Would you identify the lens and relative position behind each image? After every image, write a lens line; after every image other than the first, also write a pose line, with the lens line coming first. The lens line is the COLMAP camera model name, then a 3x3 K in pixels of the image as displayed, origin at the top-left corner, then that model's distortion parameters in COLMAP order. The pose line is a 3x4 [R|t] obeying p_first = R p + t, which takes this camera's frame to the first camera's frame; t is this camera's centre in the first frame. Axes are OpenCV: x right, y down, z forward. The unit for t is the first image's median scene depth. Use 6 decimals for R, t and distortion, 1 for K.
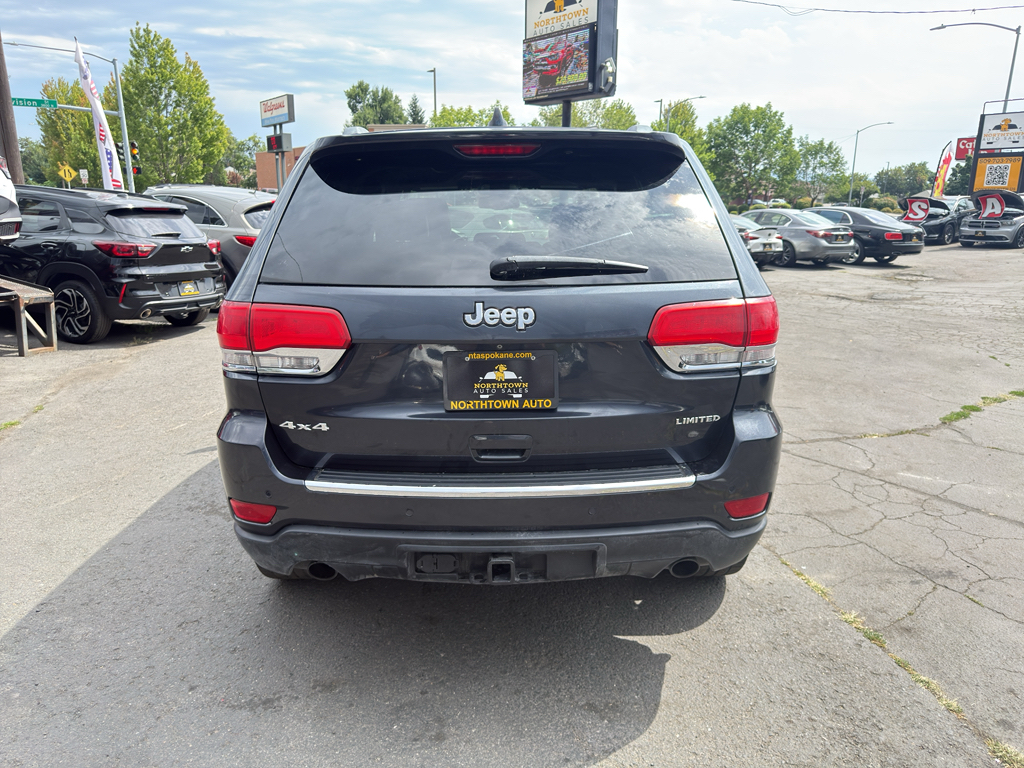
lens RADIAL K [[729.3, 0, 508.4], [0, 729.3, 377.0], [0, 0, 1]] dist [0.019327, -0.020689]
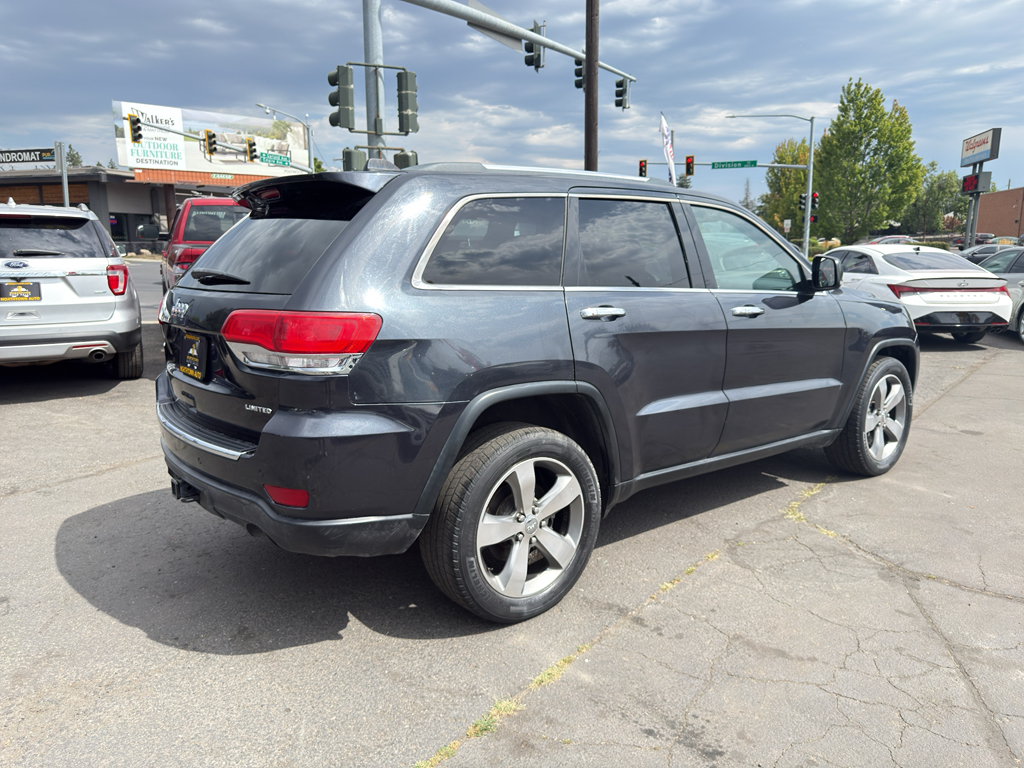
lens RADIAL K [[729.3, 0, 519.0], [0, 729.3, 385.7], [0, 0, 1]] dist [0.019327, -0.020689]
pose [[0.627125, 0.140631, -0.766118, 0.058143], [-0.179324, 0.983213, 0.033691, -0.003872], [0.757995, 0.116255, 0.641816, 0.022313]]
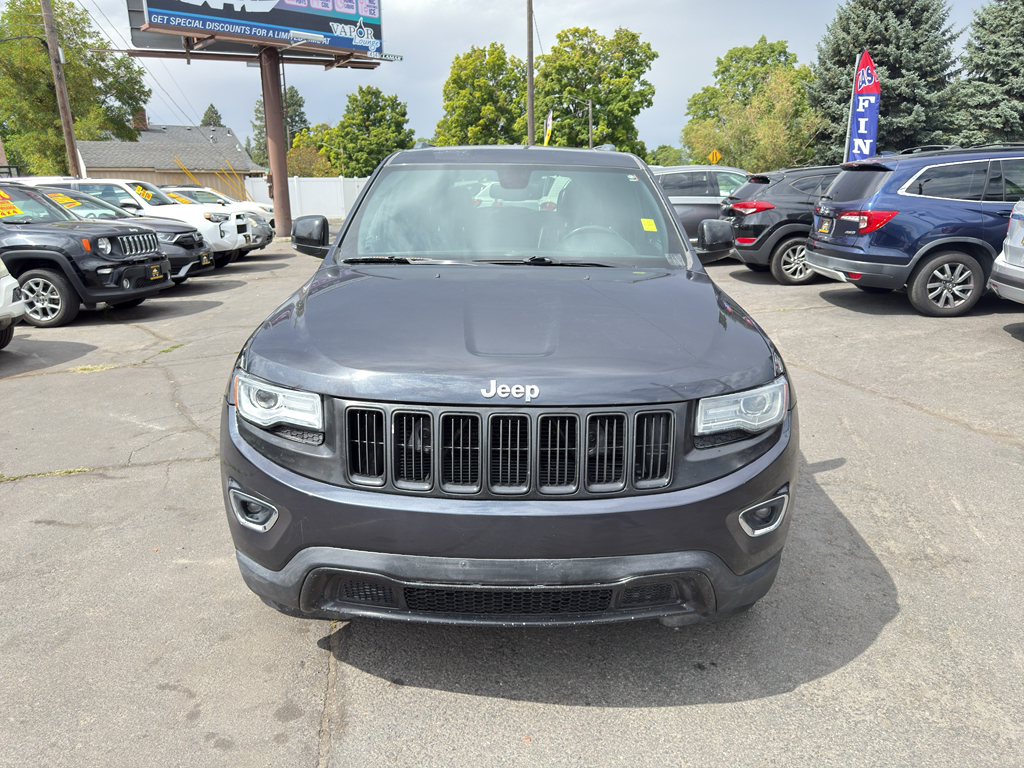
lens RADIAL K [[729.3, 0, 513.3], [0, 729.3, 386.5], [0, 0, 1]] dist [0.019327, -0.020689]
pose [[-0.999896, -0.006012, 0.013075, -0.002076], [0.001105, 0.873802, 0.486281, -0.039679], [-0.014349, 0.486245, -0.873705, 0.161601]]
